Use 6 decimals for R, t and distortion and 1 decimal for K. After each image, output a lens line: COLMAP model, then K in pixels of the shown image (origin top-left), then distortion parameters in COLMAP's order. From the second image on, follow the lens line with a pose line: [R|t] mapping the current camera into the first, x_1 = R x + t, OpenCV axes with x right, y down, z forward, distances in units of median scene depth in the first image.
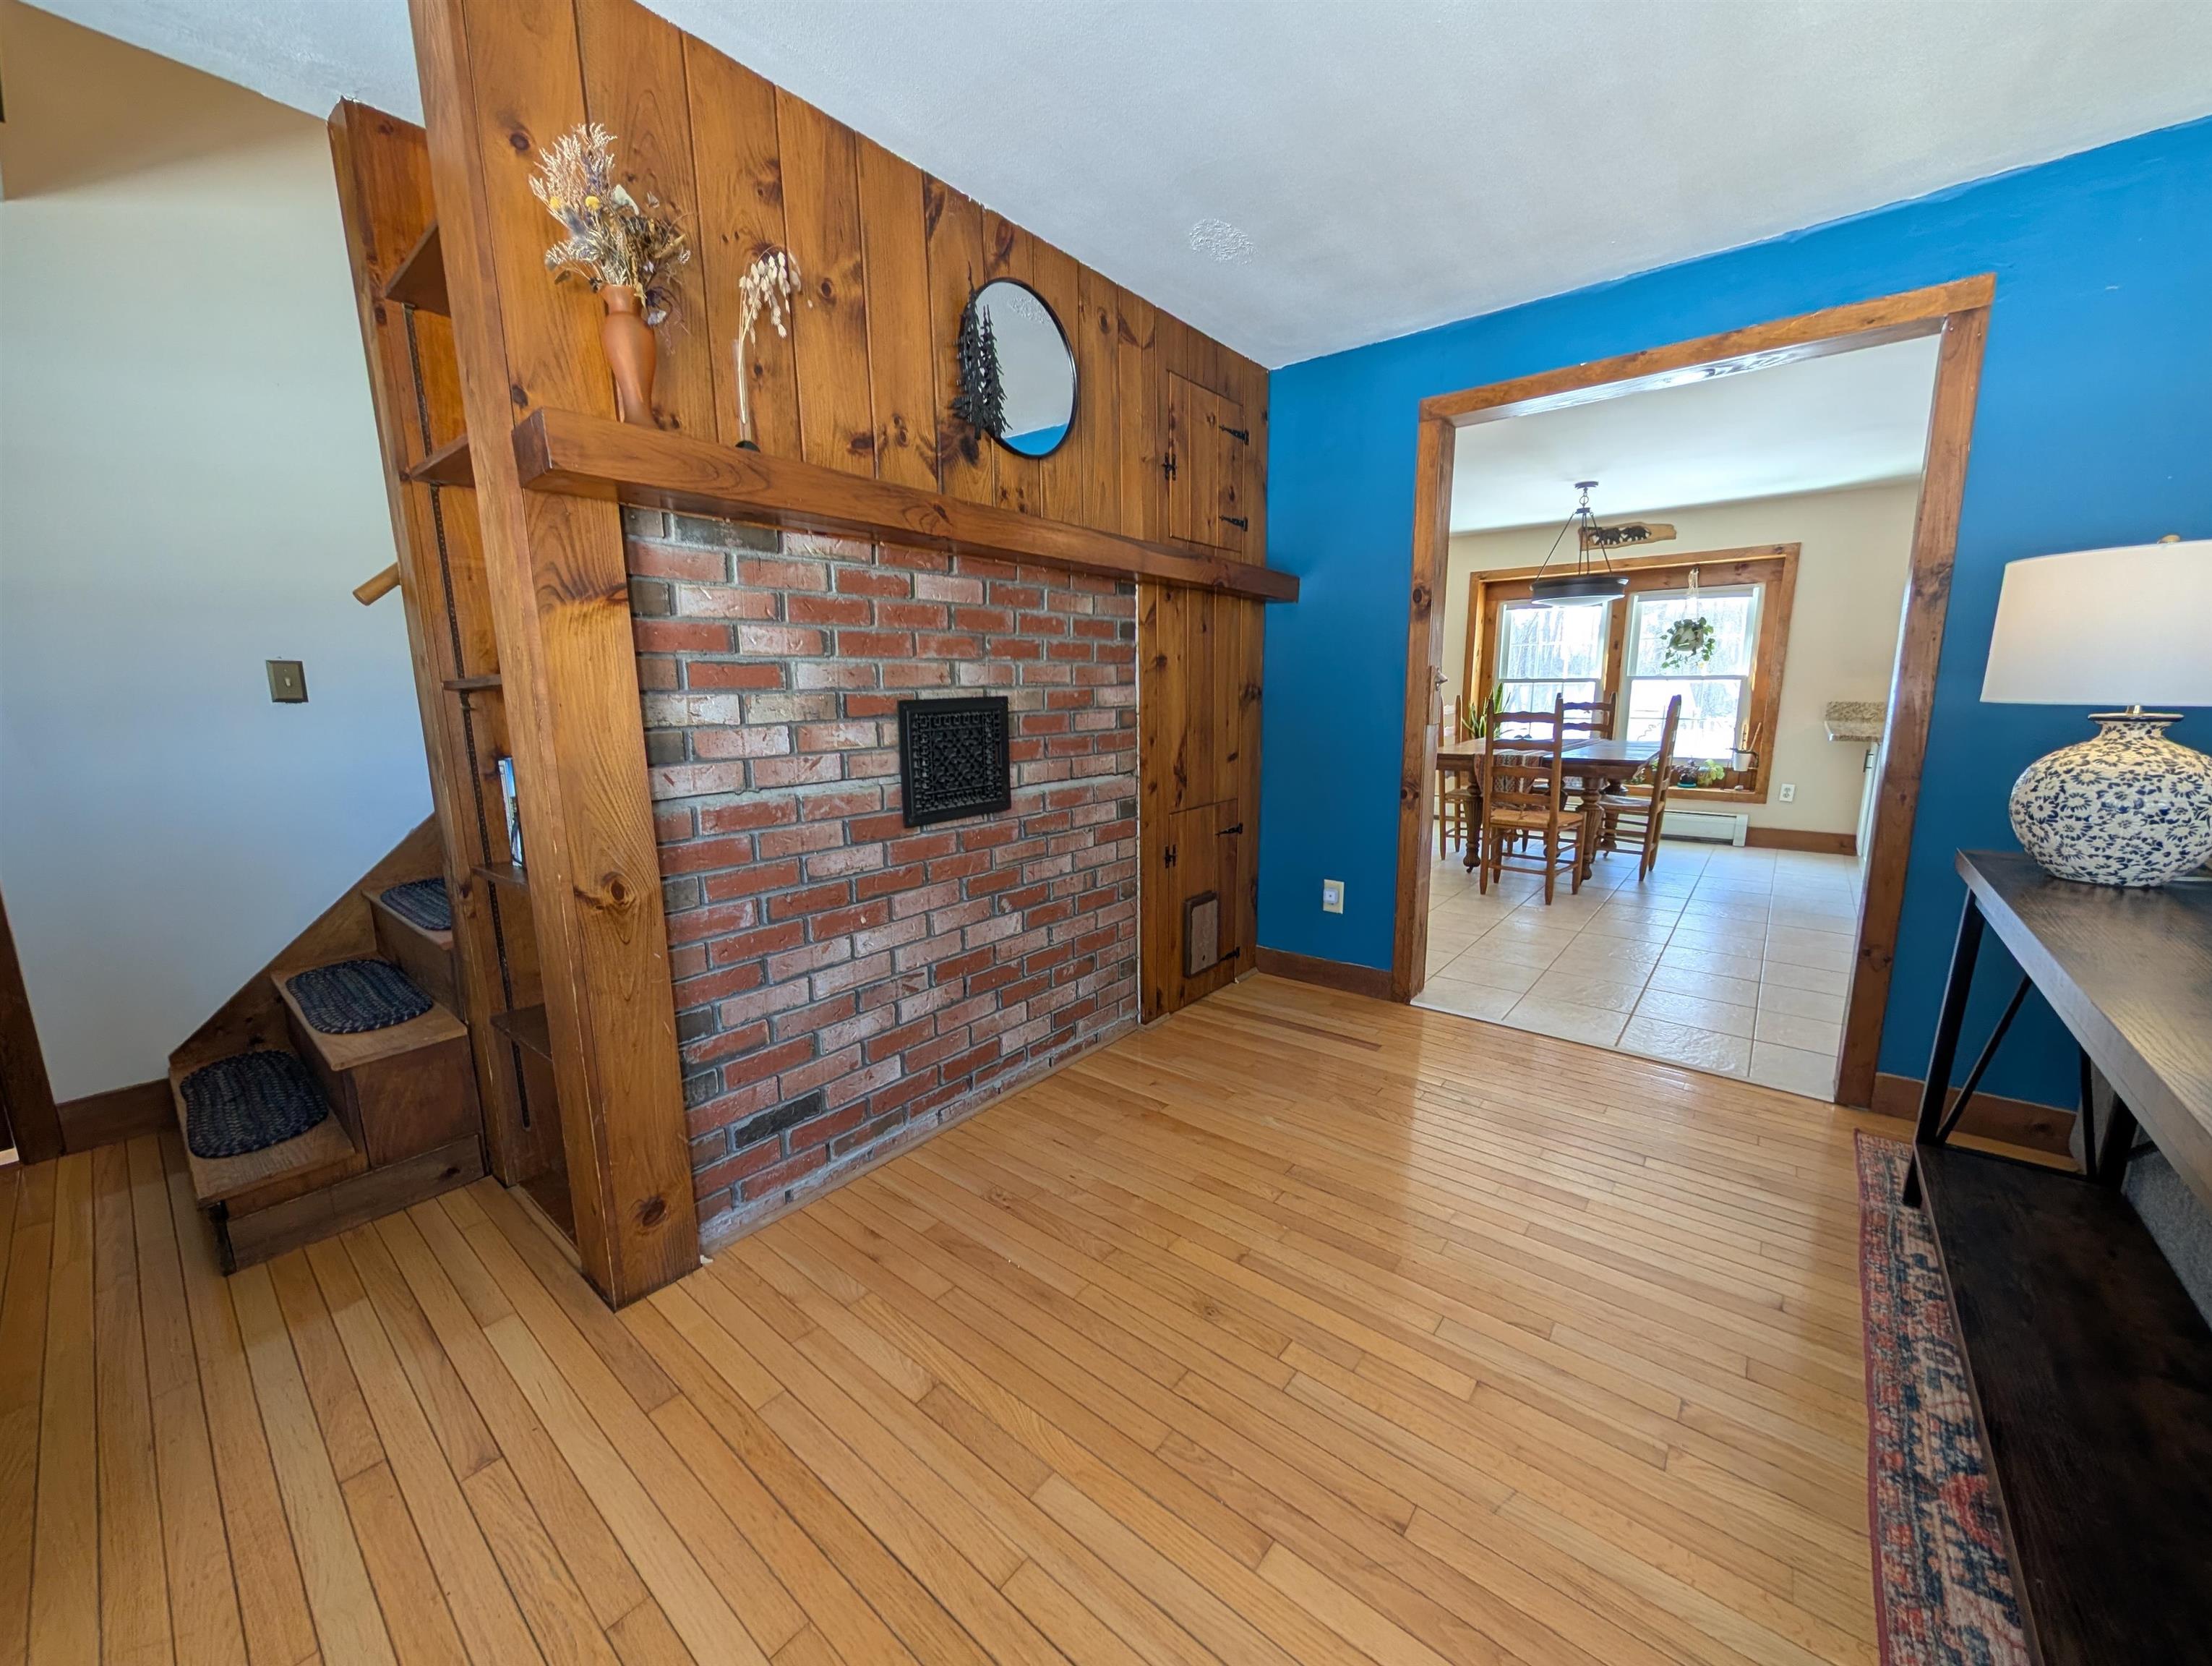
lens RADIAL K [[835.5, 0, 1106.2], [0, 835.5, 839.0], [0, 0, 1]] dist [-0.000992, 0.000054]
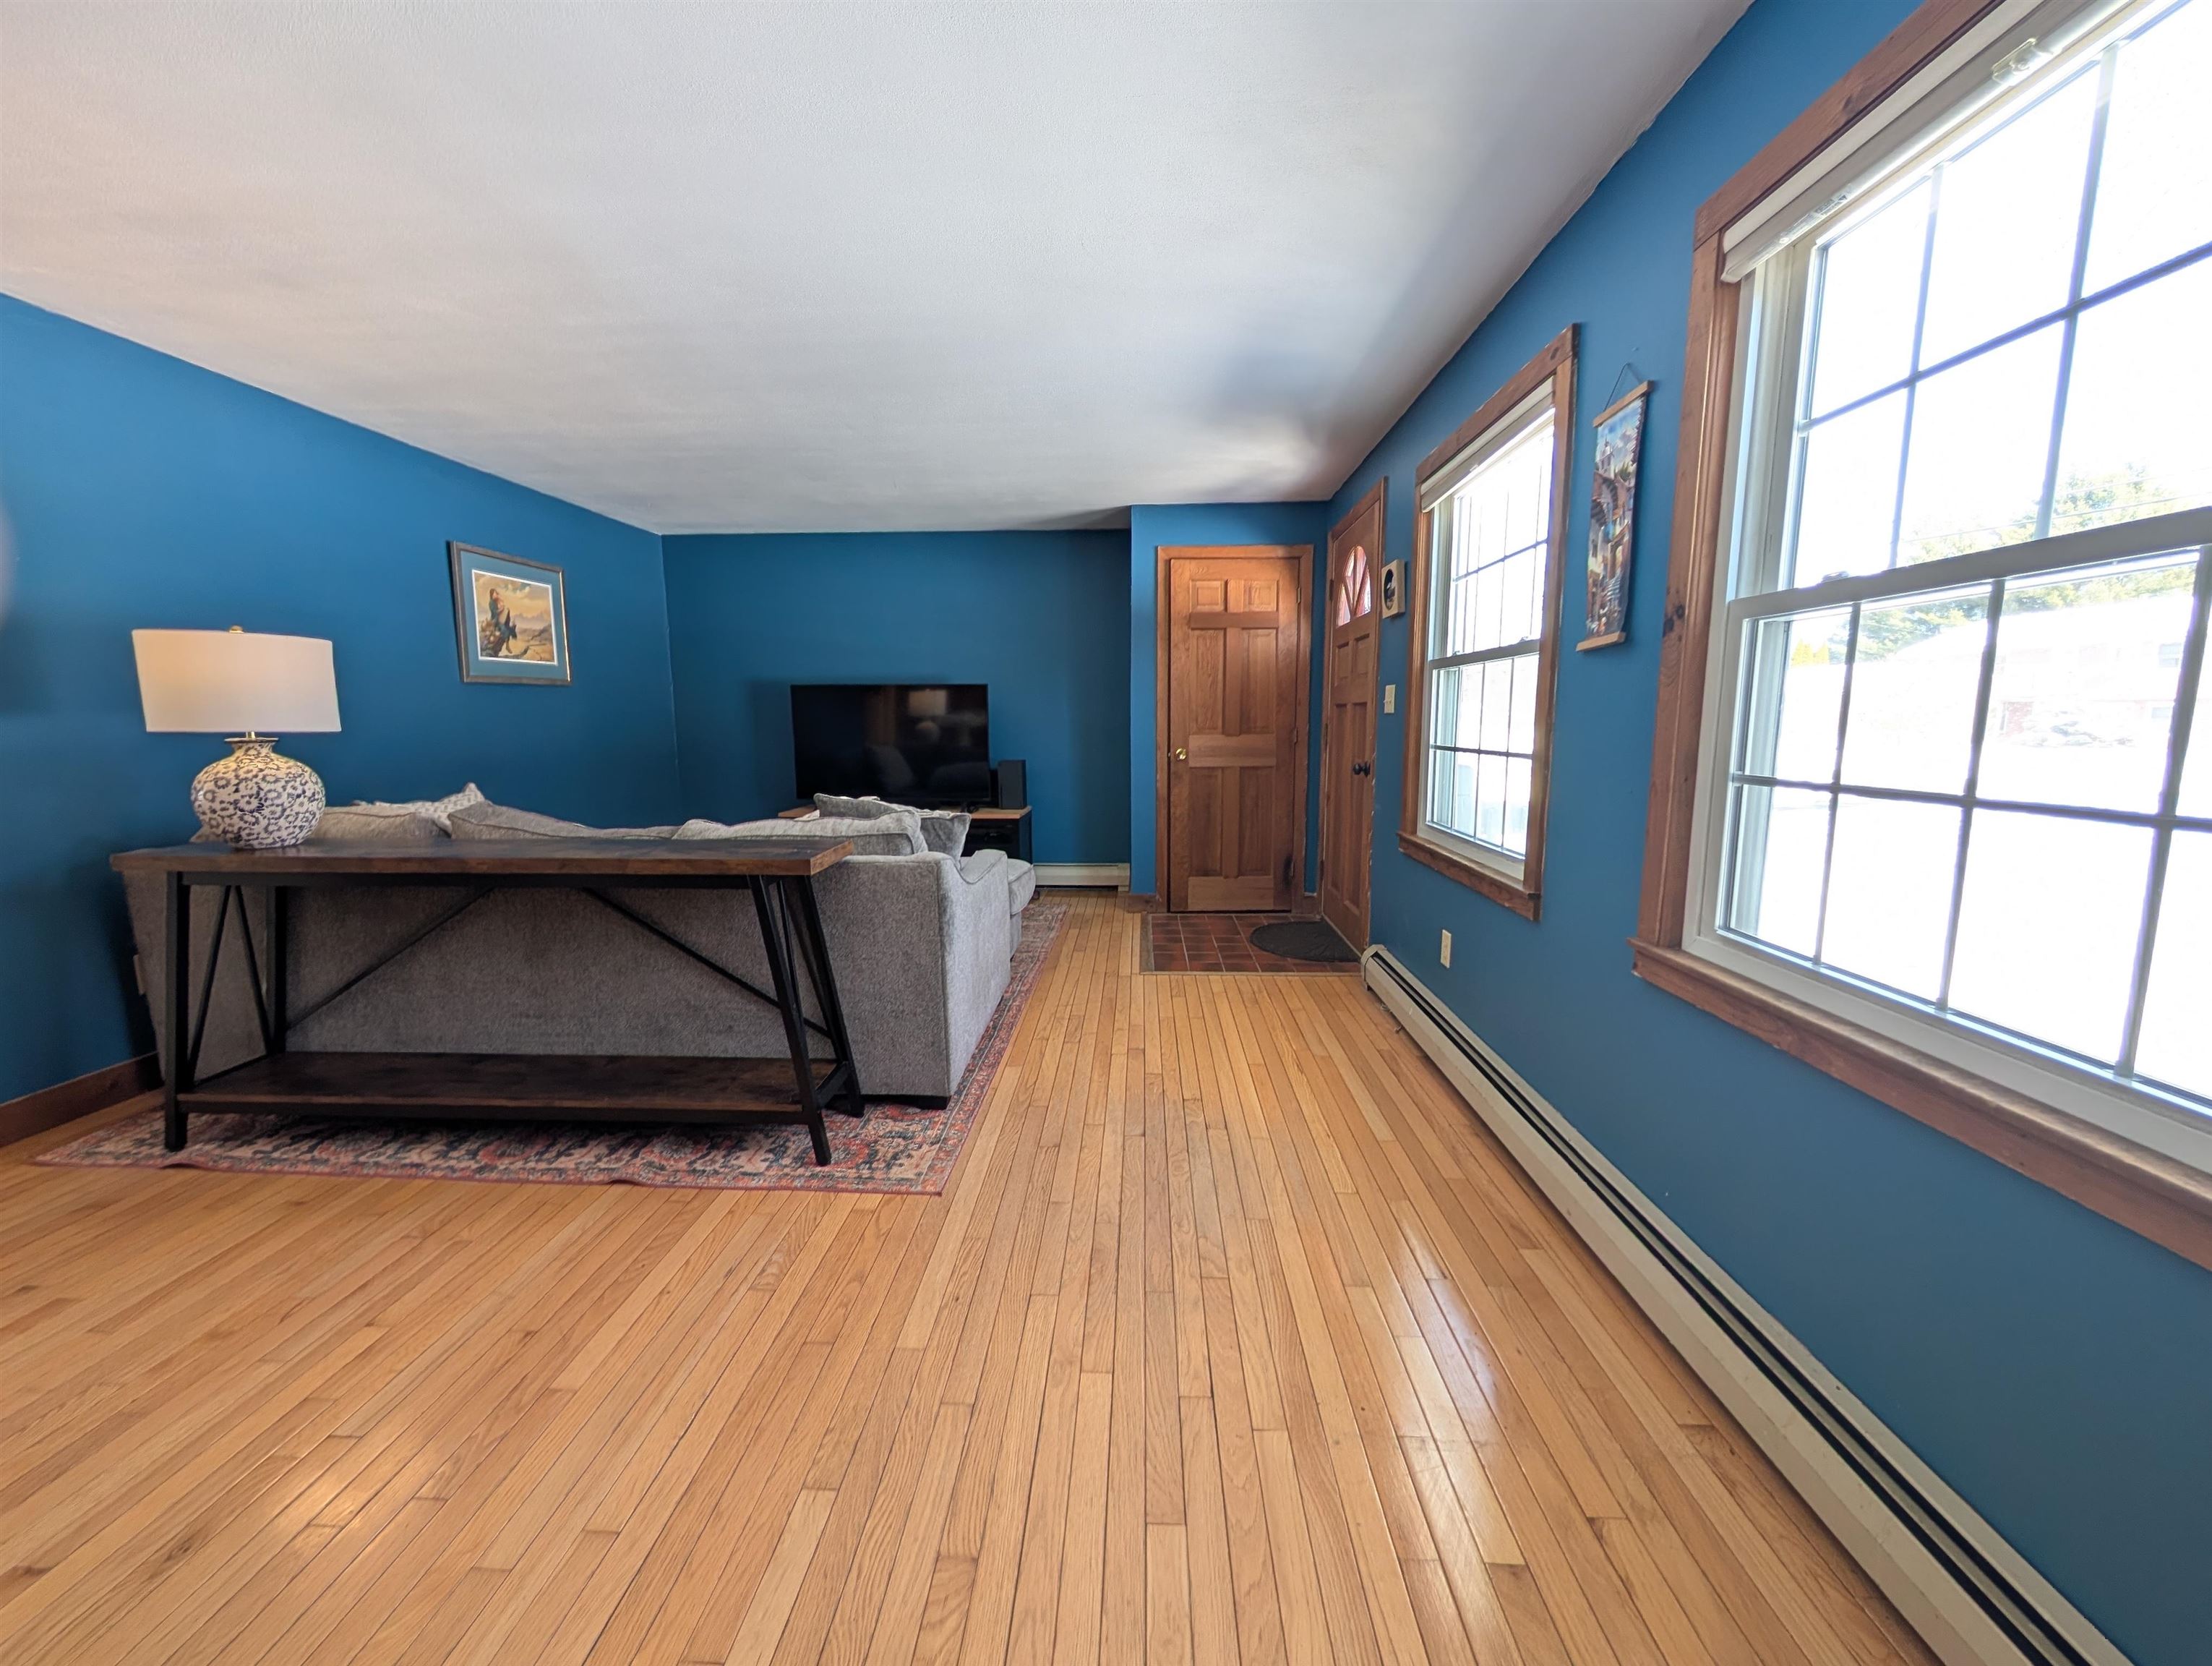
lens RADIAL K [[839.4, 0, 1103.7], [0, 839.4, 836.5], [0, 0, 1]] dist [-0.000103, 0.000142]
pose [[-0.597662, -0.098565, 0.795666, -0.540425], [0.152082, 0.960459, 0.233215, -0.053701], [-0.787192, 0.260390, -0.559040, 0.368304]]
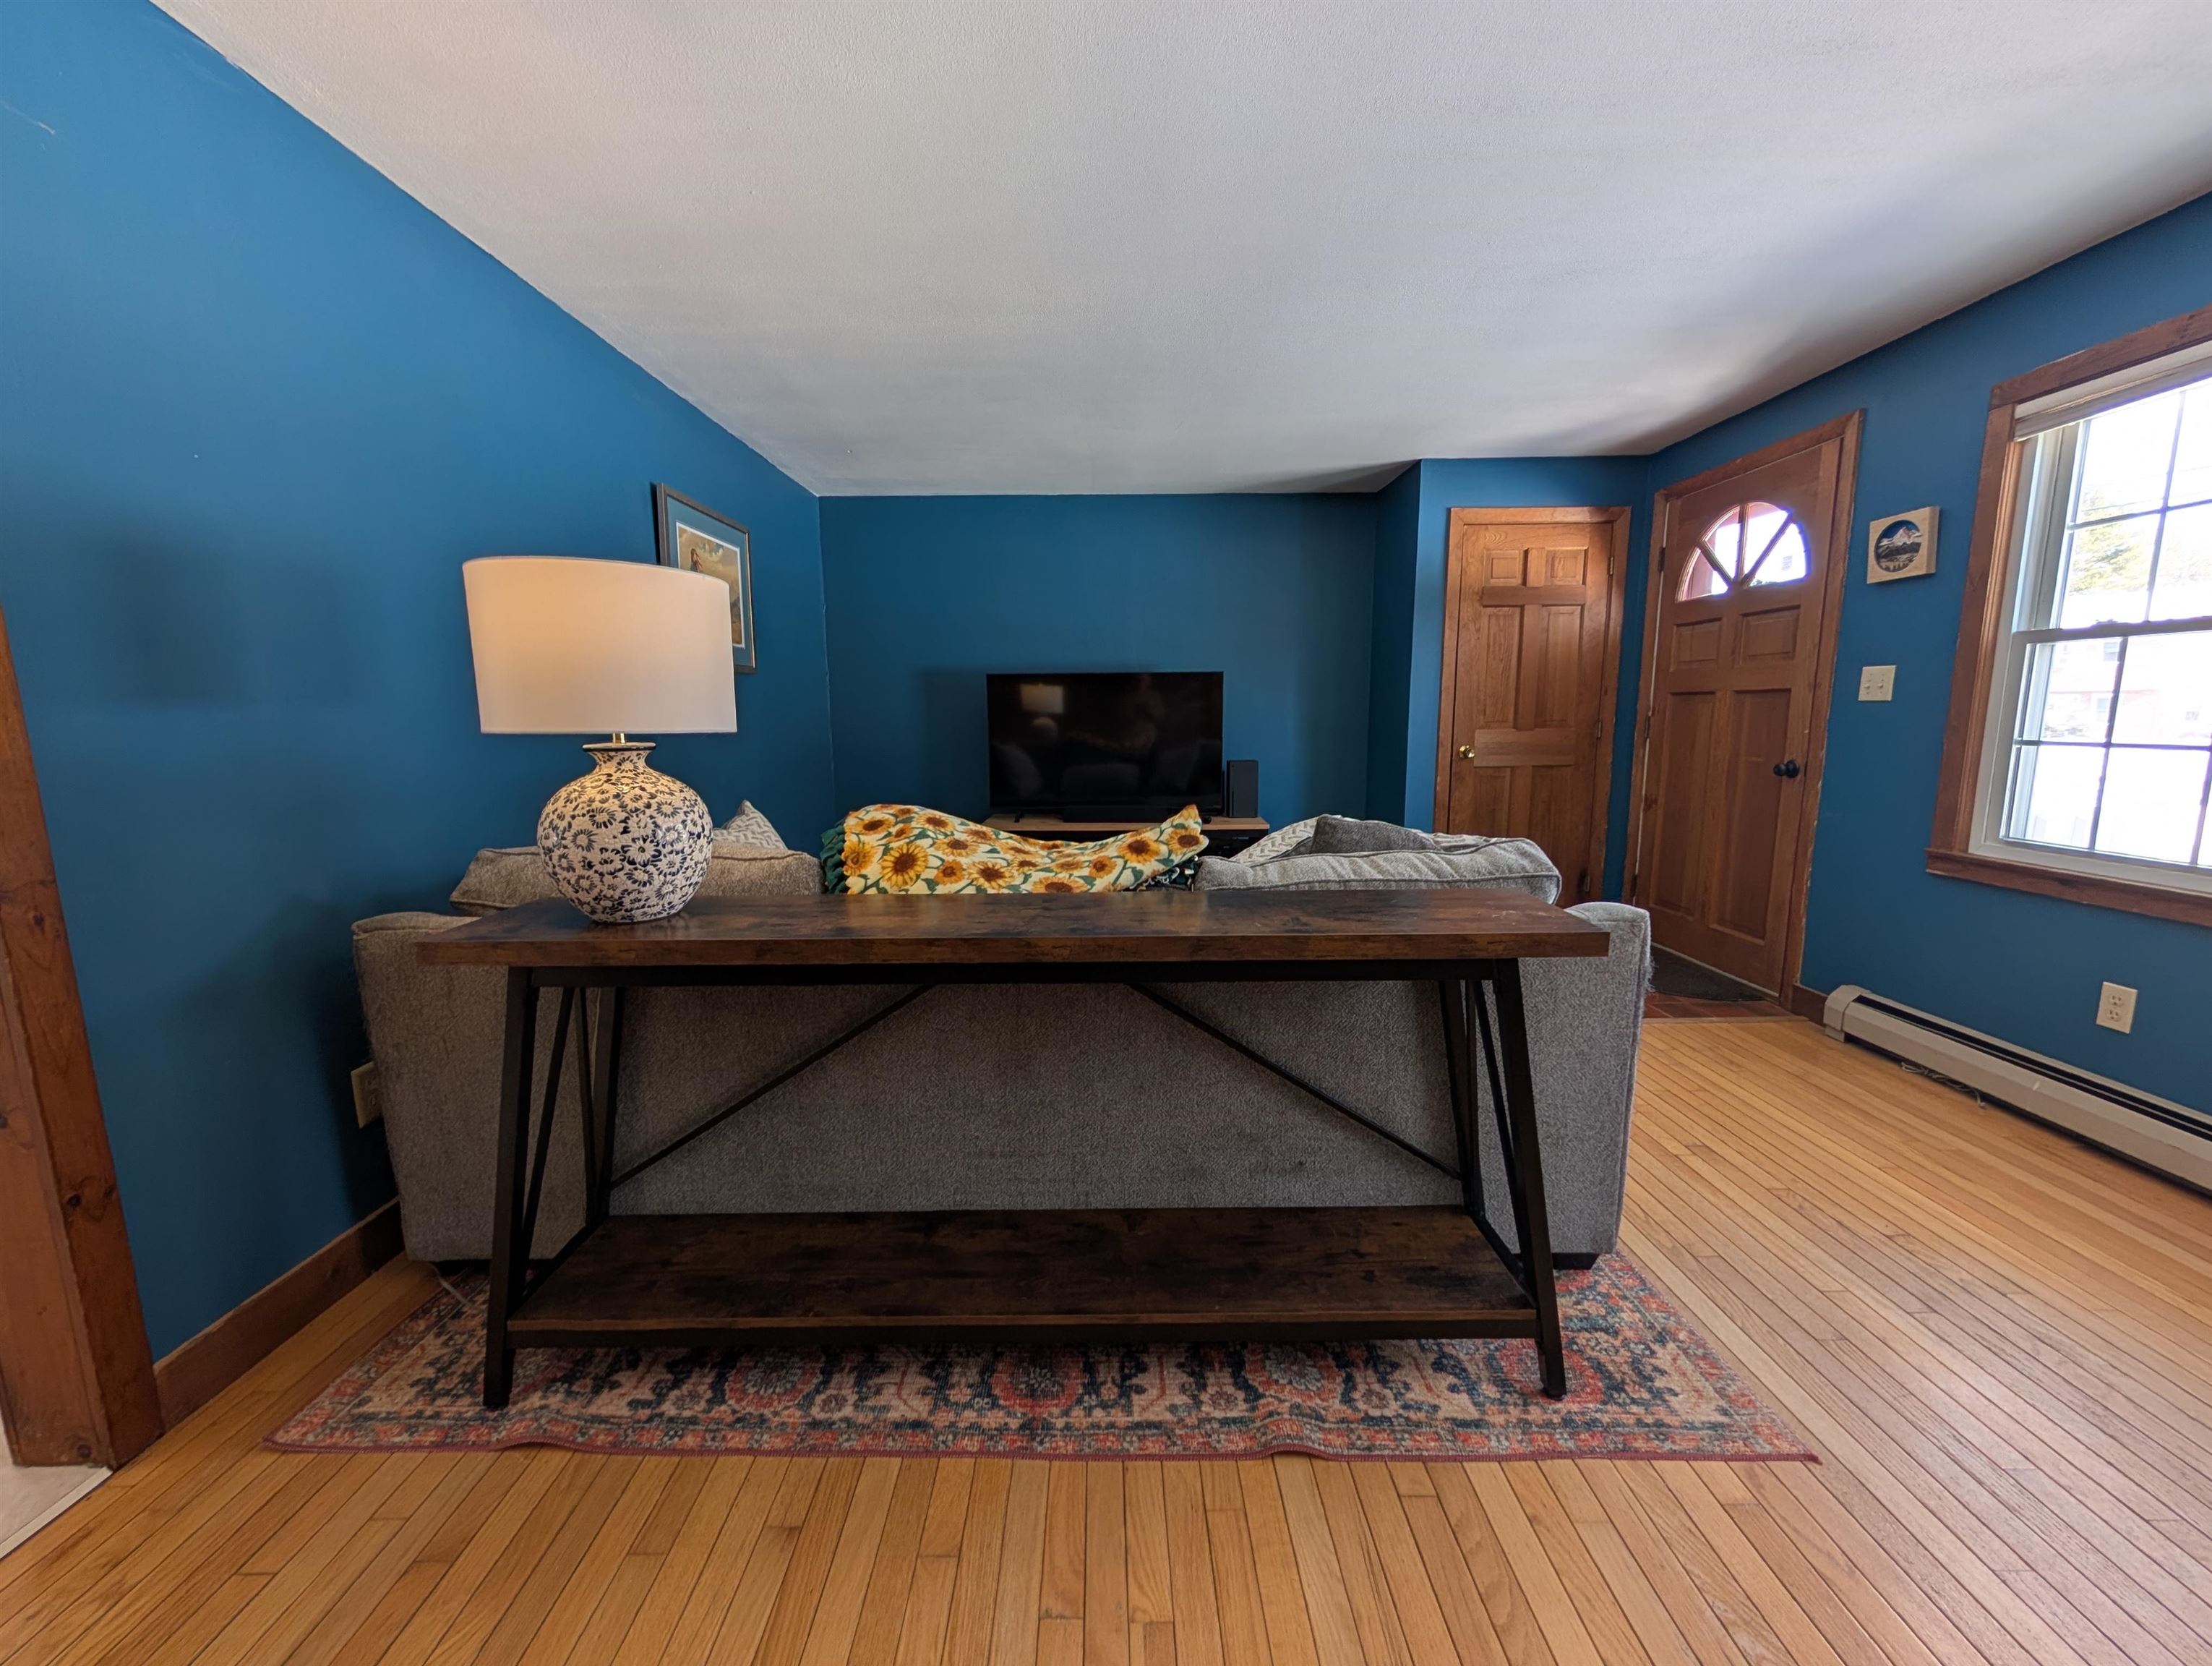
lens RADIAL K [[826.0, 0, 1107.0], [0, 826.0, 837.2], [0, 0, 1]] dist [0.000232, -0.000108]
pose [[-0.636401, -0.096950, 0.765241, 0.071968], [0.152372, 0.956721, 0.247927, -0.108457], [-0.756159, 0.274382, -0.594086, 0.642746]]
